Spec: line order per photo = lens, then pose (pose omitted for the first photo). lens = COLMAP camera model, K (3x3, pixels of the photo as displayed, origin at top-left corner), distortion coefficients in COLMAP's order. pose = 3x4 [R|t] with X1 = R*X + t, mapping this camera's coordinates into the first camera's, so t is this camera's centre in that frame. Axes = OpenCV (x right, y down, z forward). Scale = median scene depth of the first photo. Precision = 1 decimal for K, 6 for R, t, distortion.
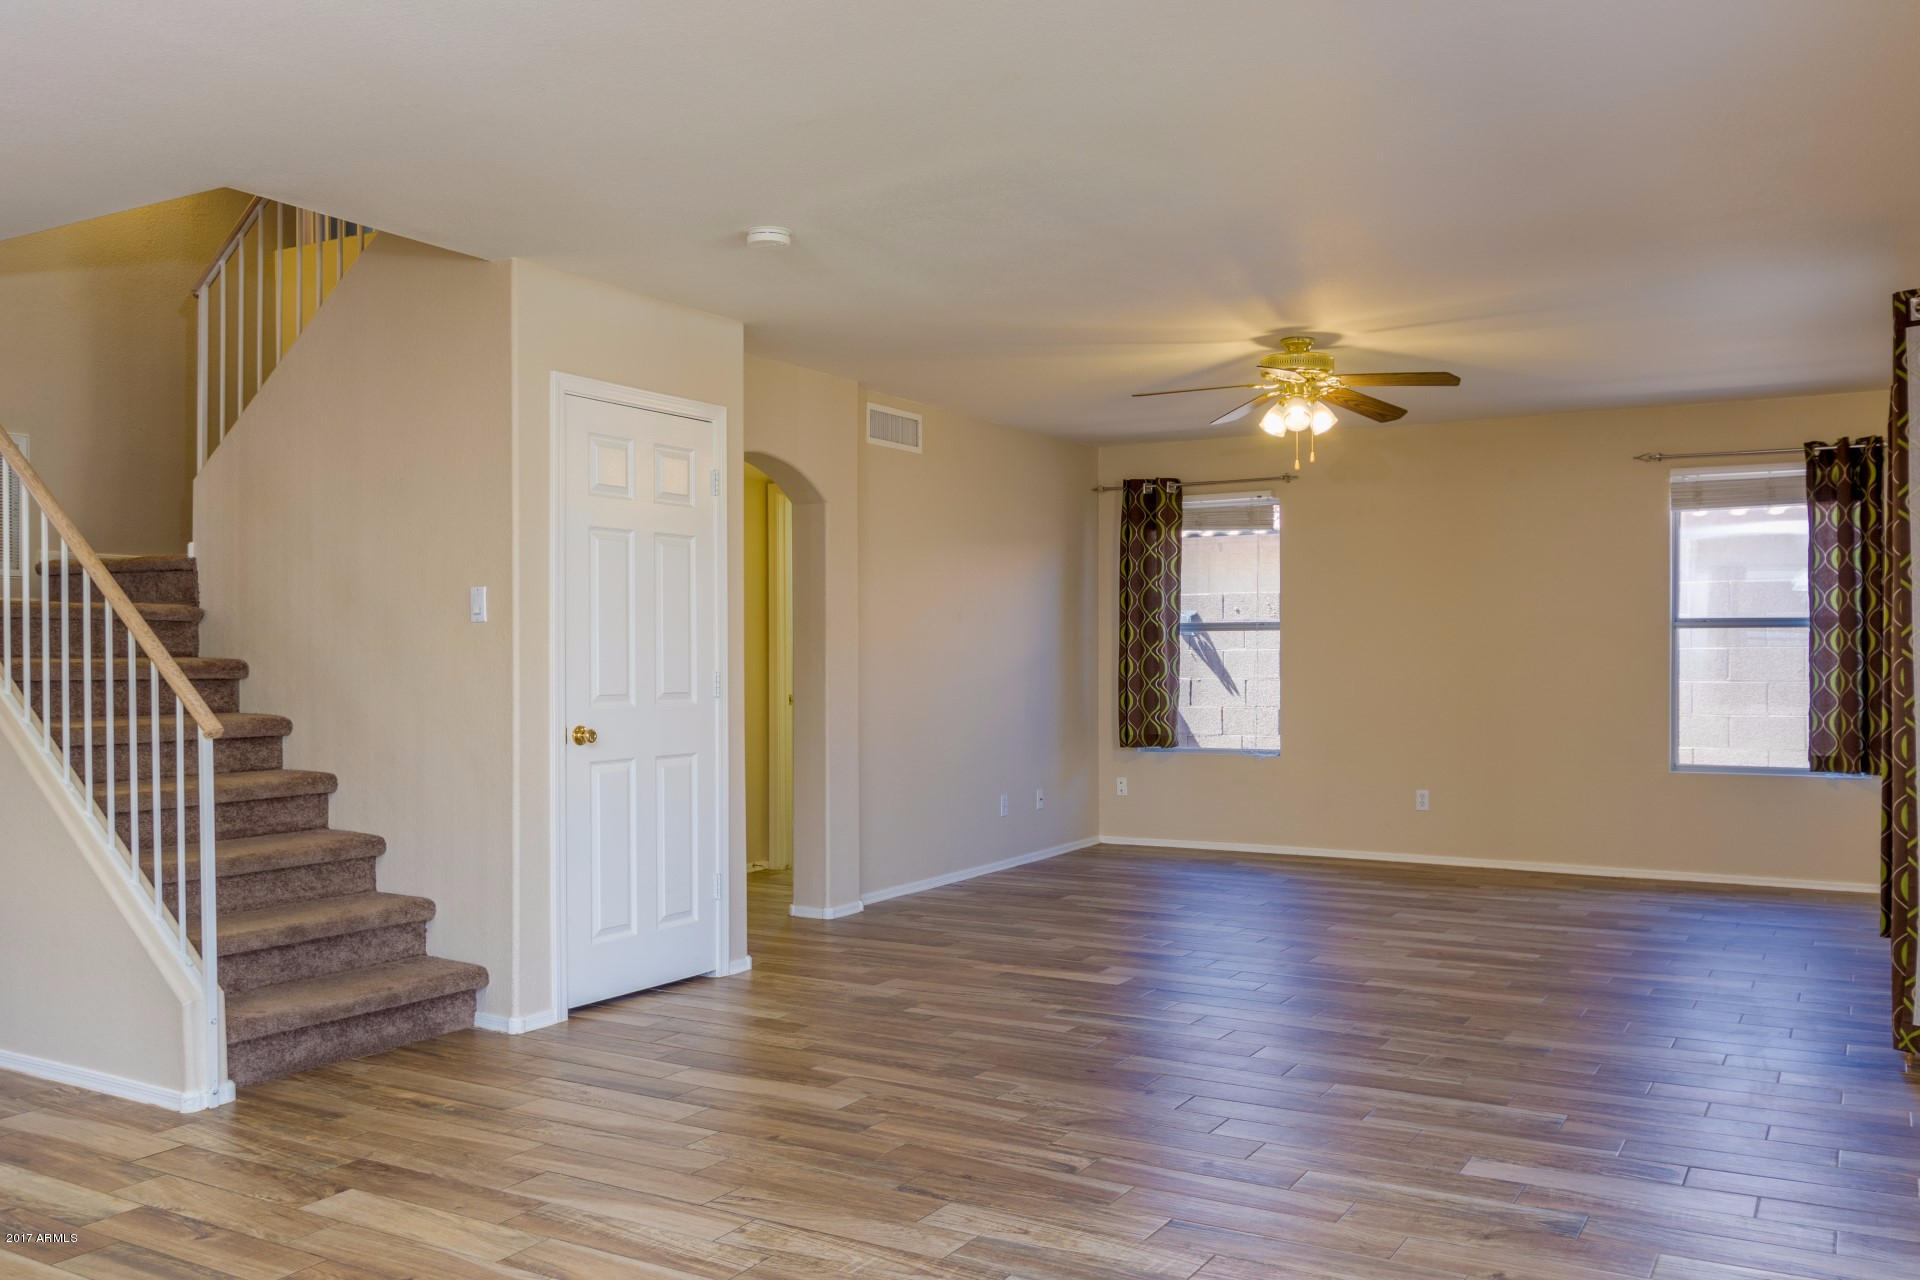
lens RADIAL K [[1616.9, 0, 960.0], [0, 1616.9, 640.0], [0, 0, 1]] dist [0.004011, 0.000653]
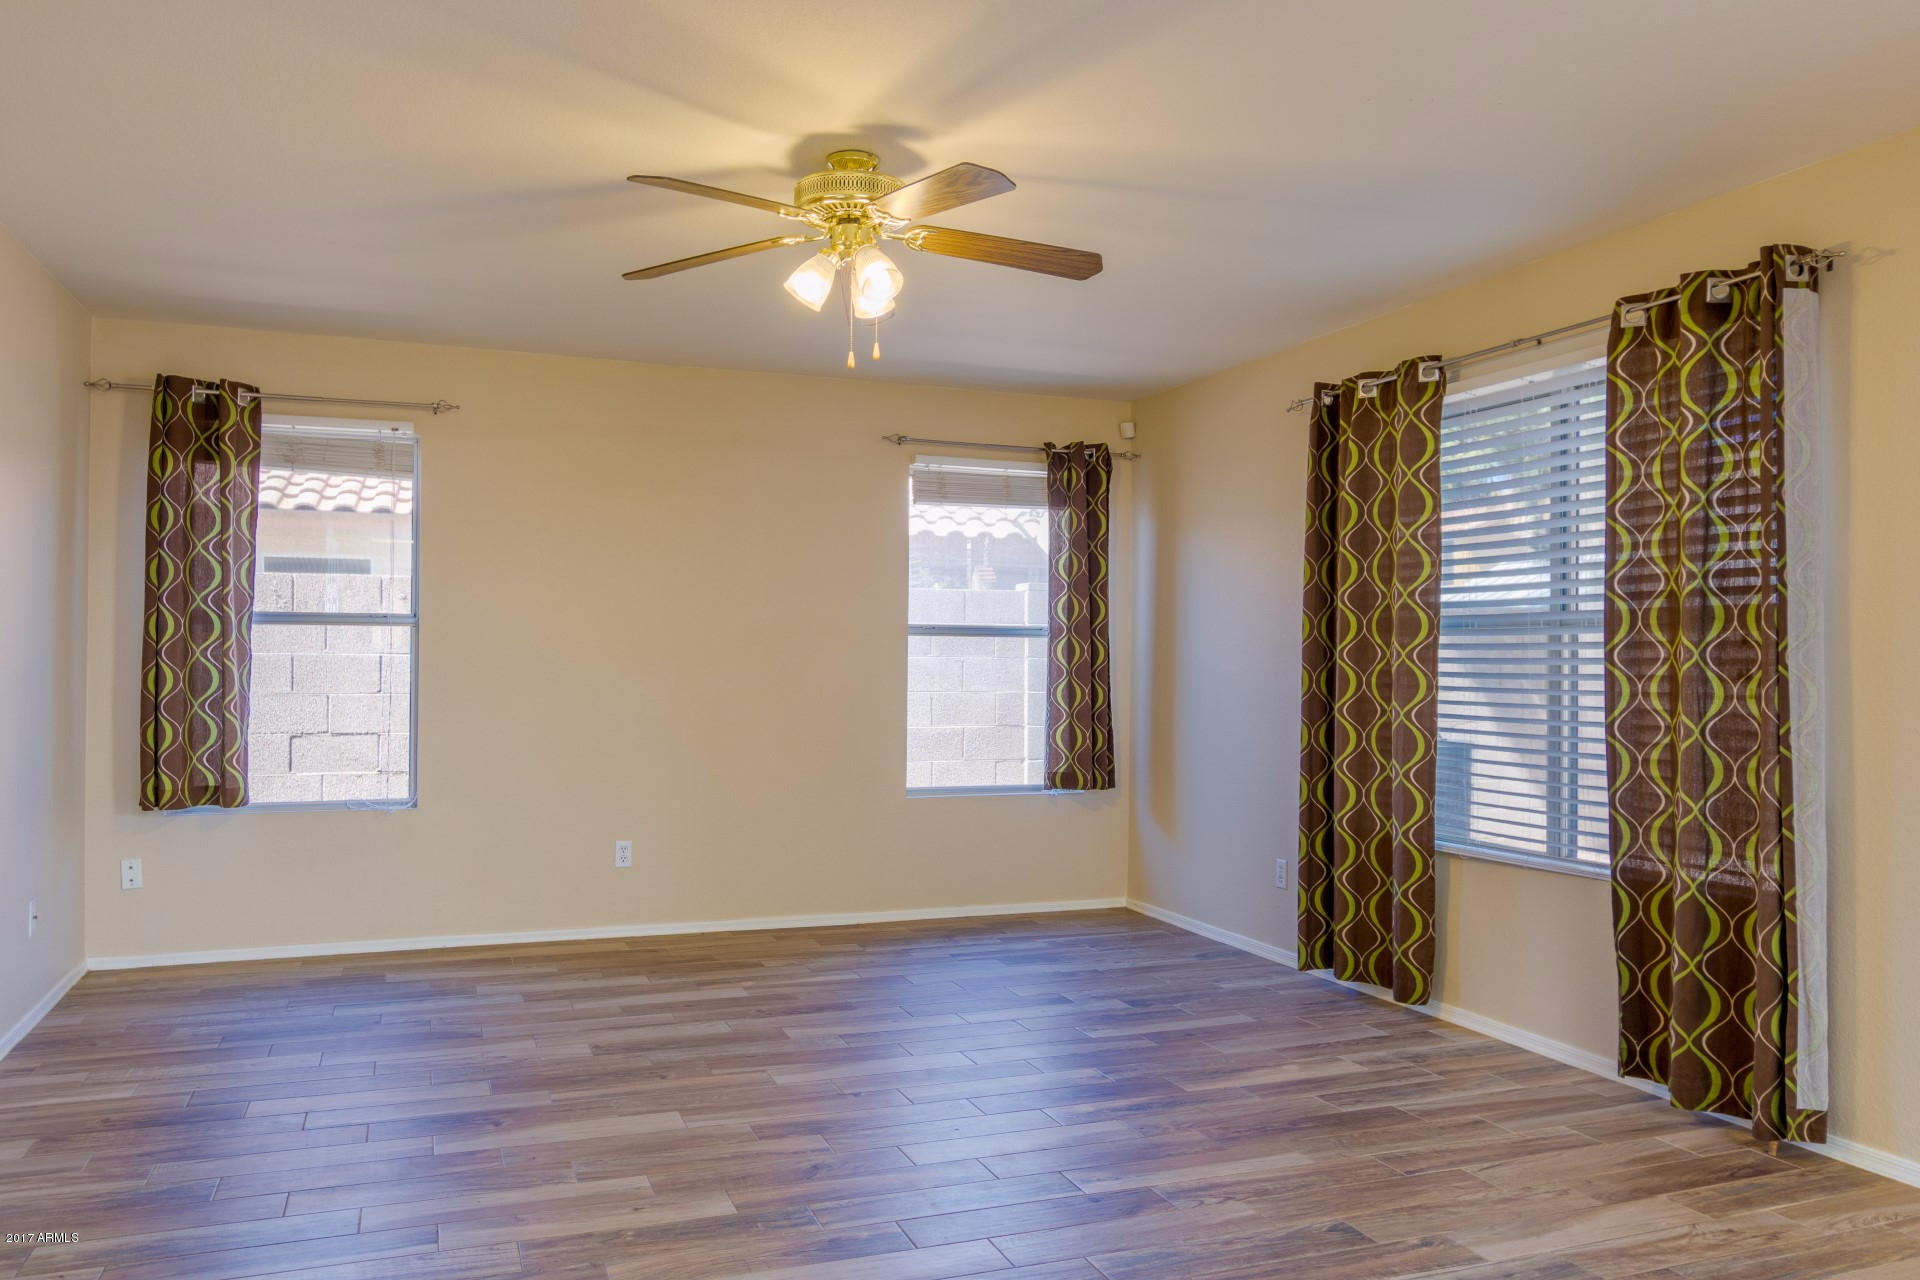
lens RADIAL K [[1427.3, 0, 957.8], [0, 1427.3, 653.9], [0, 0, 1]] dist [0.003873, -0.004233]
pose [[0.624708, 0.011169, 0.780778, -0.138679], [-0.014914, 0.999886, -0.002370, 0.003944], [-0.780716, -0.010164, 0.624803, 0.448121]]
